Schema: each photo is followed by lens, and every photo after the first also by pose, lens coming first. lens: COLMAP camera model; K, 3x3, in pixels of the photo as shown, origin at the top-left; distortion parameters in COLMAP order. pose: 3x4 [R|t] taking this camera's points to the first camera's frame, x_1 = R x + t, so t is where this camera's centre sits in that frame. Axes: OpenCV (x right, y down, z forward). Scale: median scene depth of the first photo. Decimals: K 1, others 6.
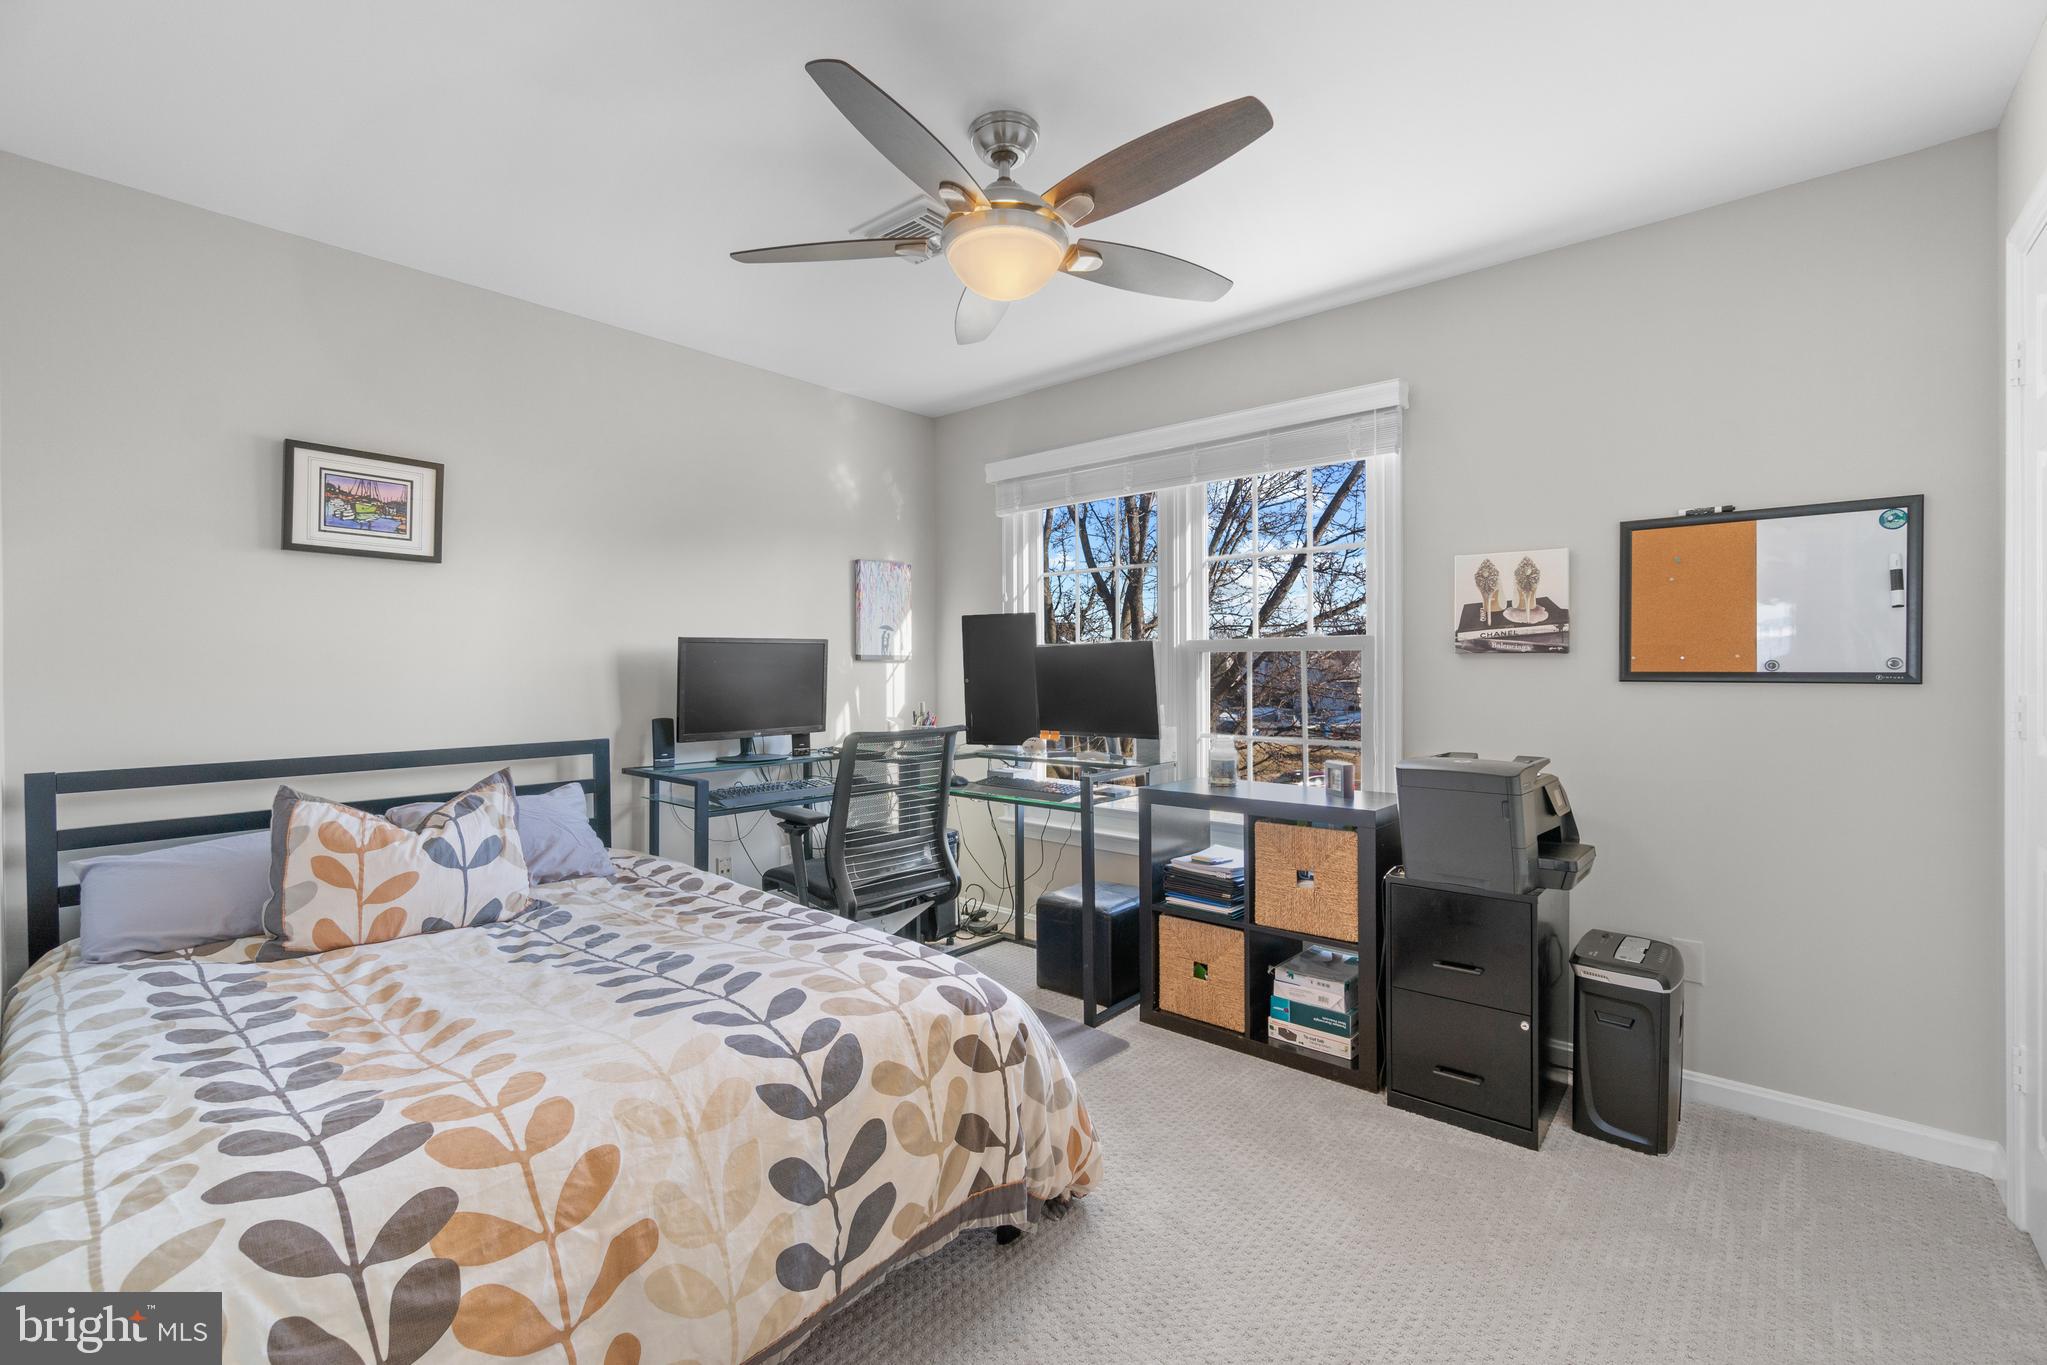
lens RADIAL K [[883.6, 0, 1017.4], [0, 883.6, 682.2], [0, 0, 1]] dist [-0.003170, -0.000441]
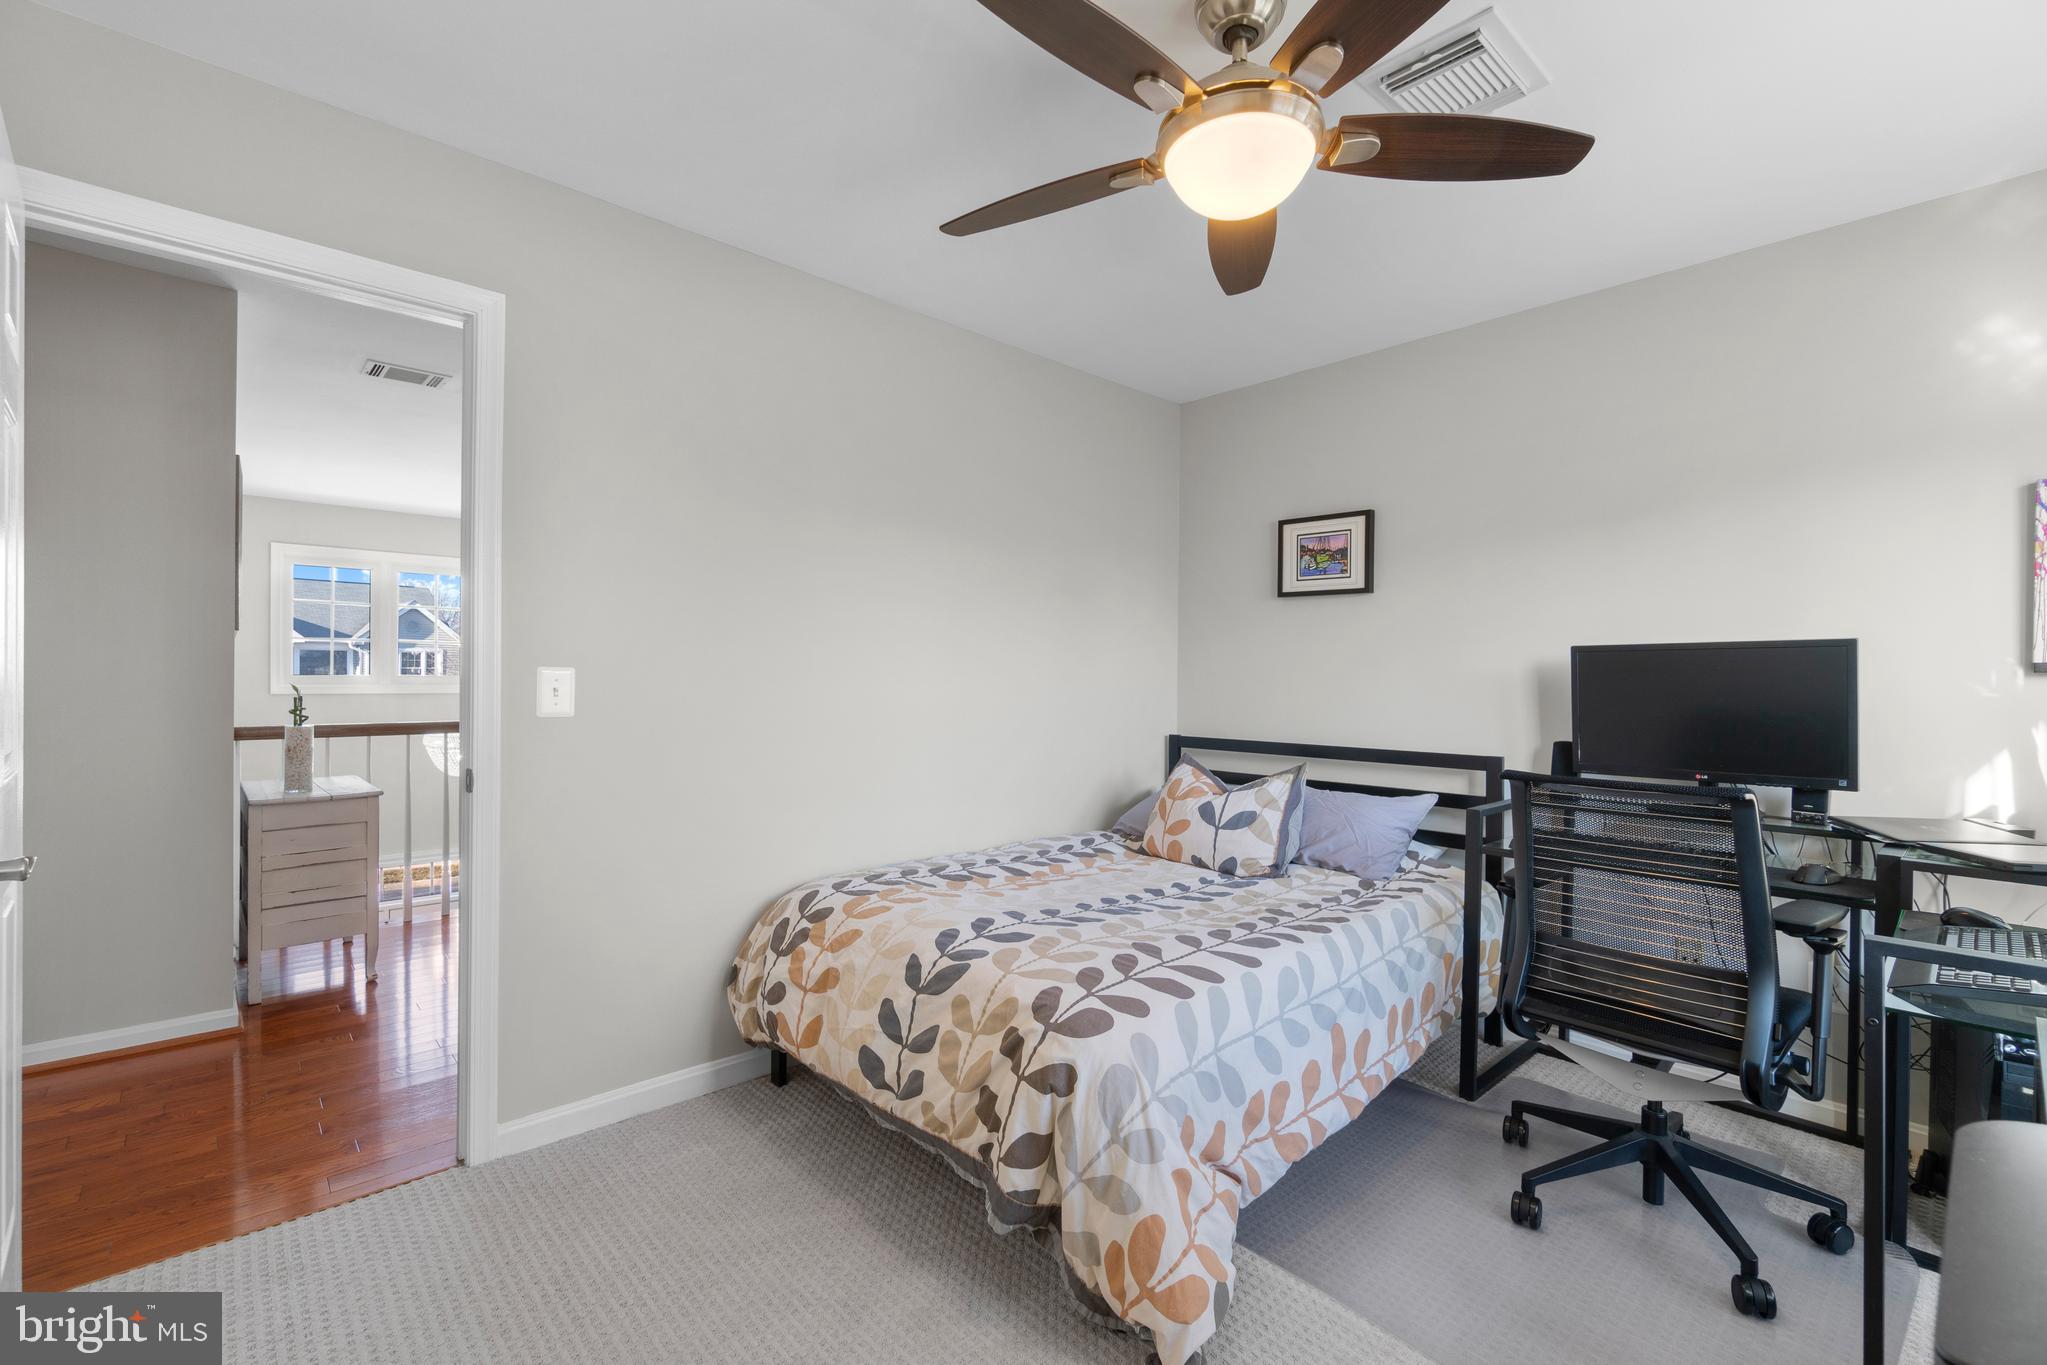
lens RADIAL K [[883.6, 0, 1017.4], [0, 883.6, 682.2], [0, 0, 1]] dist [-0.003170, -0.000441]
pose [[-0.110214, 0.007326, -0.993881, 0.718618], [-0.024919, 0.999638, 0.010132, -0.016680], [0.993595, 0.025883, -0.109991, 0.804902]]
